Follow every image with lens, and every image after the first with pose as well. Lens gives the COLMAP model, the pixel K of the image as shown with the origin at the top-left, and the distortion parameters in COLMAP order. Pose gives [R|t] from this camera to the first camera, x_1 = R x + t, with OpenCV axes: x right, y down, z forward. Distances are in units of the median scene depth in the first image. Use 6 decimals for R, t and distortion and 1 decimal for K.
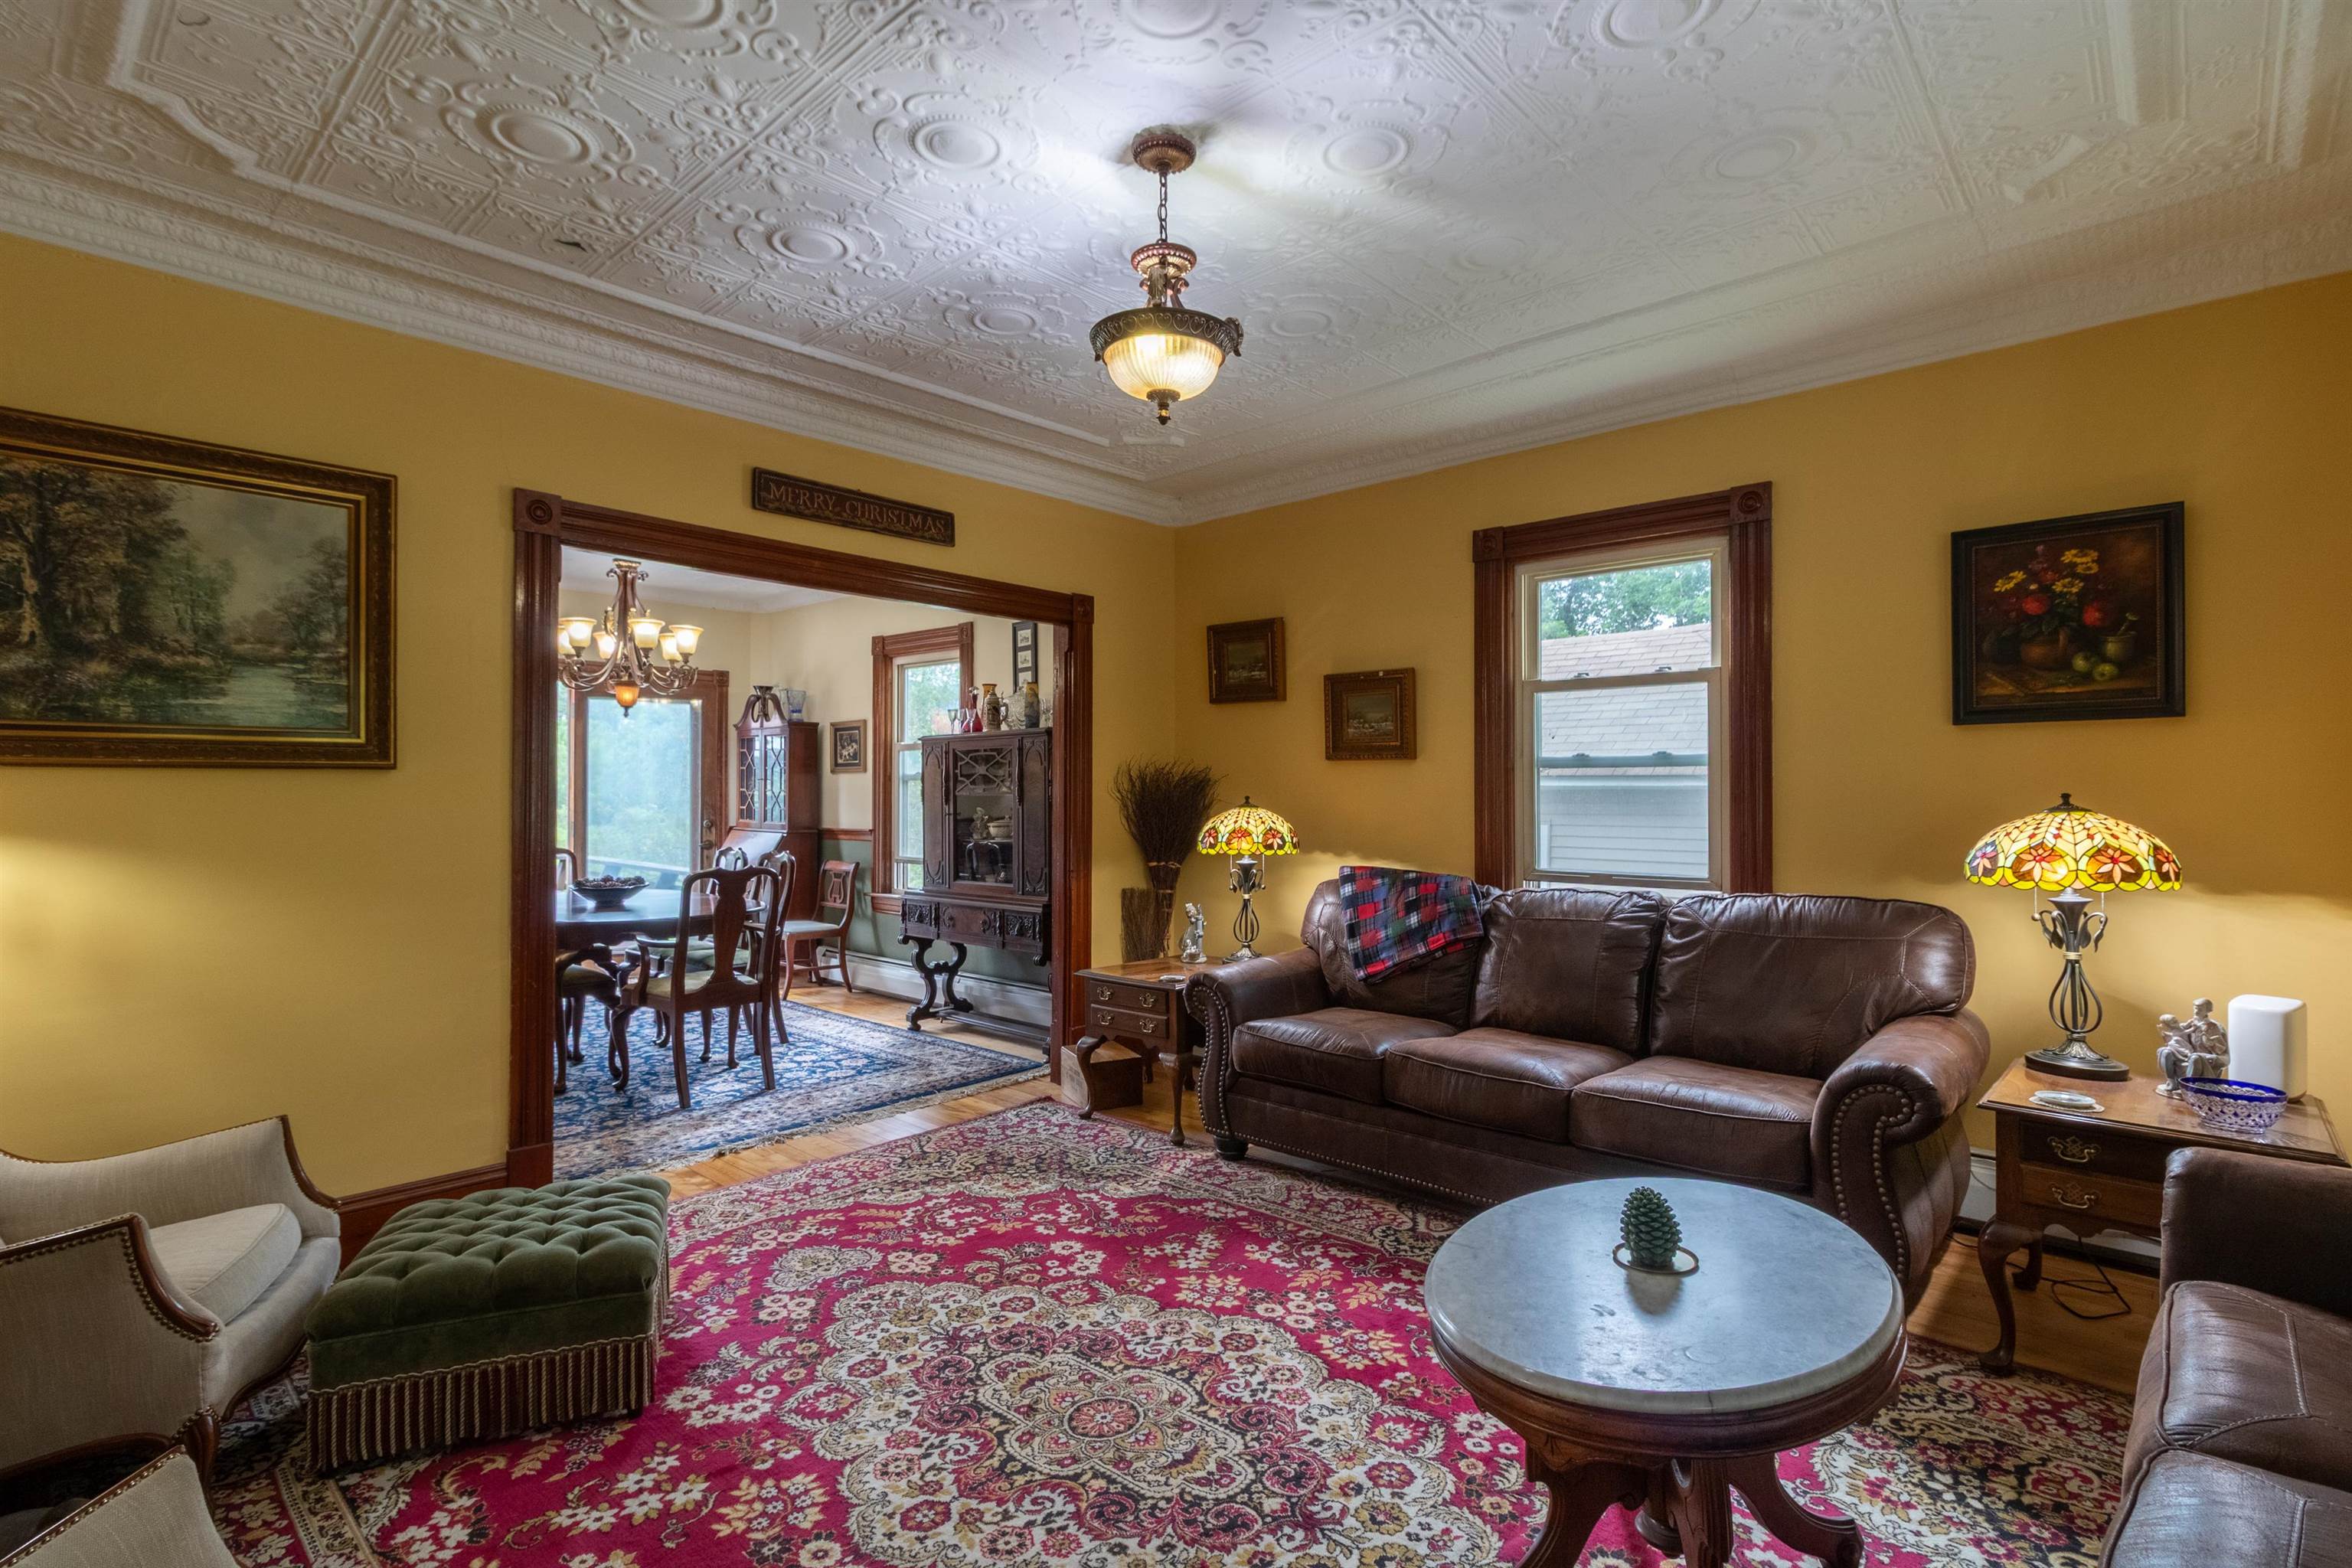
lens RADIAL K [[1119.6, 0, 1172.6], [0, 1119.6, 765.5], [0, 0, 1]] dist [0.005932, 0.001020]
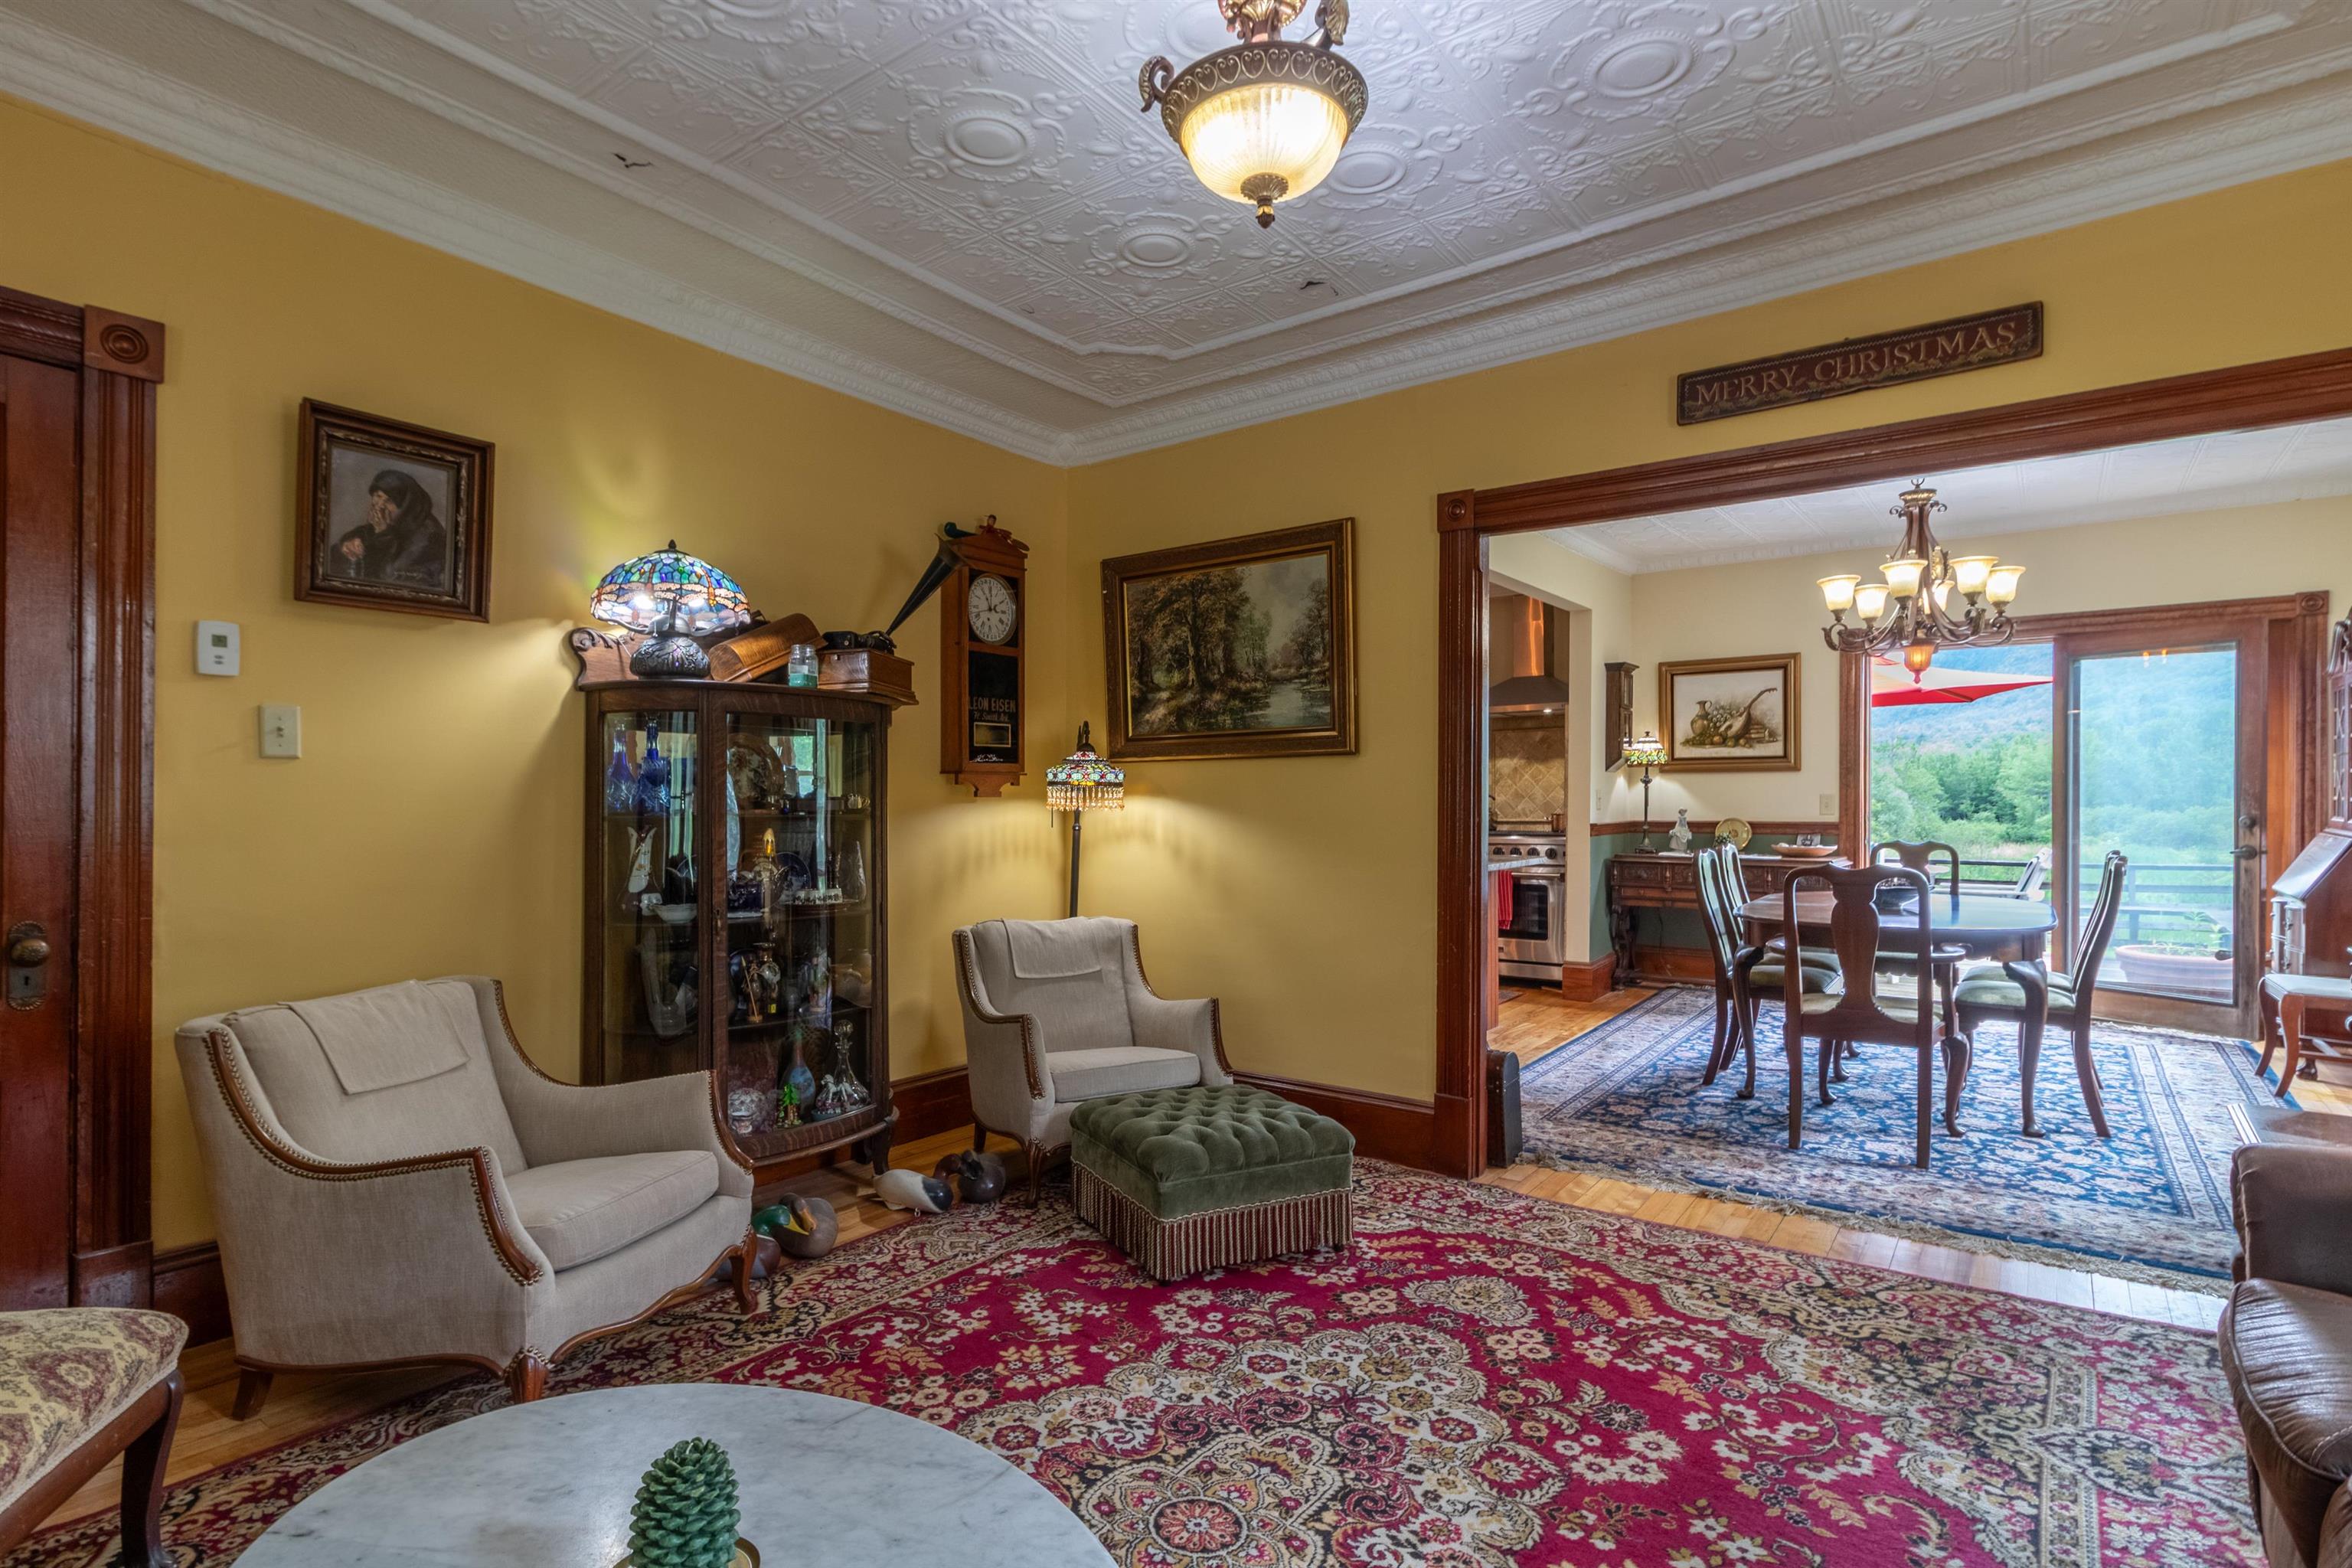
lens RADIAL K [[1150.2, 0, 1144.7], [0, 1150.2, 795.9], [0, 0, 1]] dist [0.003775, 0.000646]
pose [[0.091276, -0.001182, -0.995825, 0.576184], [0.028789, 0.999584, 0.001452, 0.042015], [0.995409, -0.028801, 0.091272, 0.682798]]
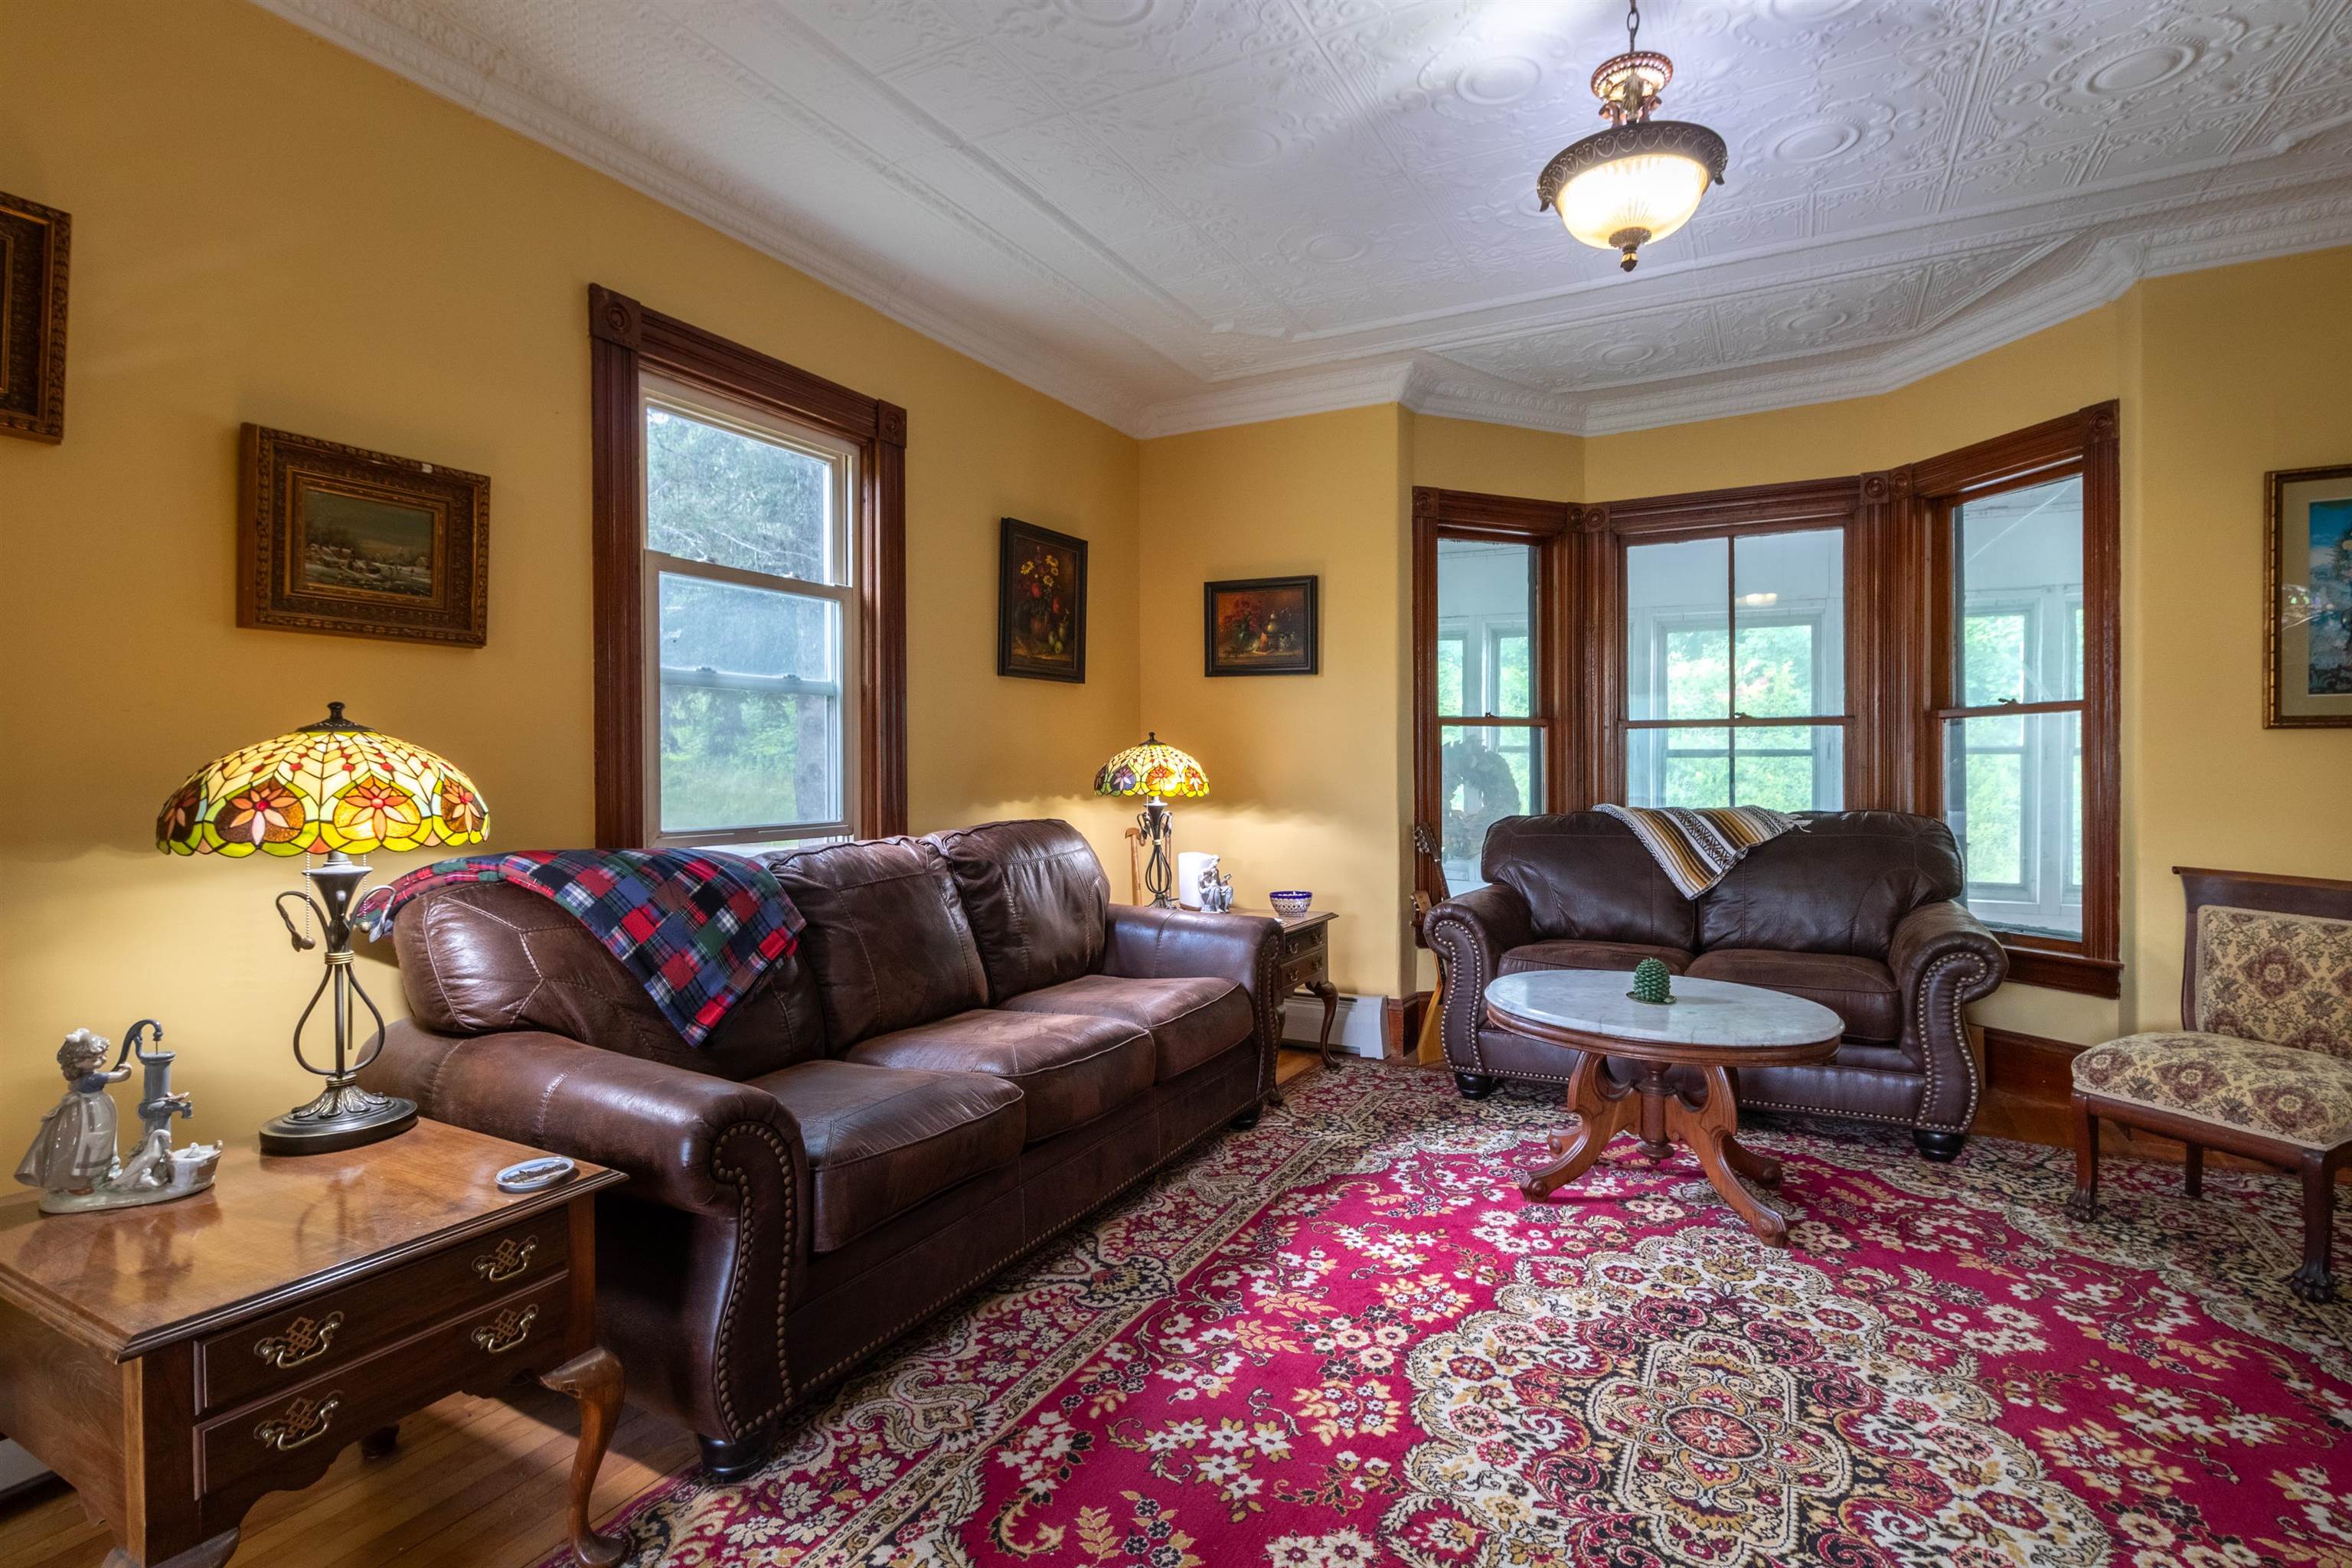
lens RADIAL K [[1150.2, 0, 1201.4], [0, 1150.2, 745.2], [0, 0, 1]] dist [0.003775, 0.000646]
pose [[-0.275135, 0.015296, 0.961284, -0.608999], [-0.024955, 0.999423, -0.023045, 0.068197], [-0.961082, -0.030329, -0.274595, 1.234798]]
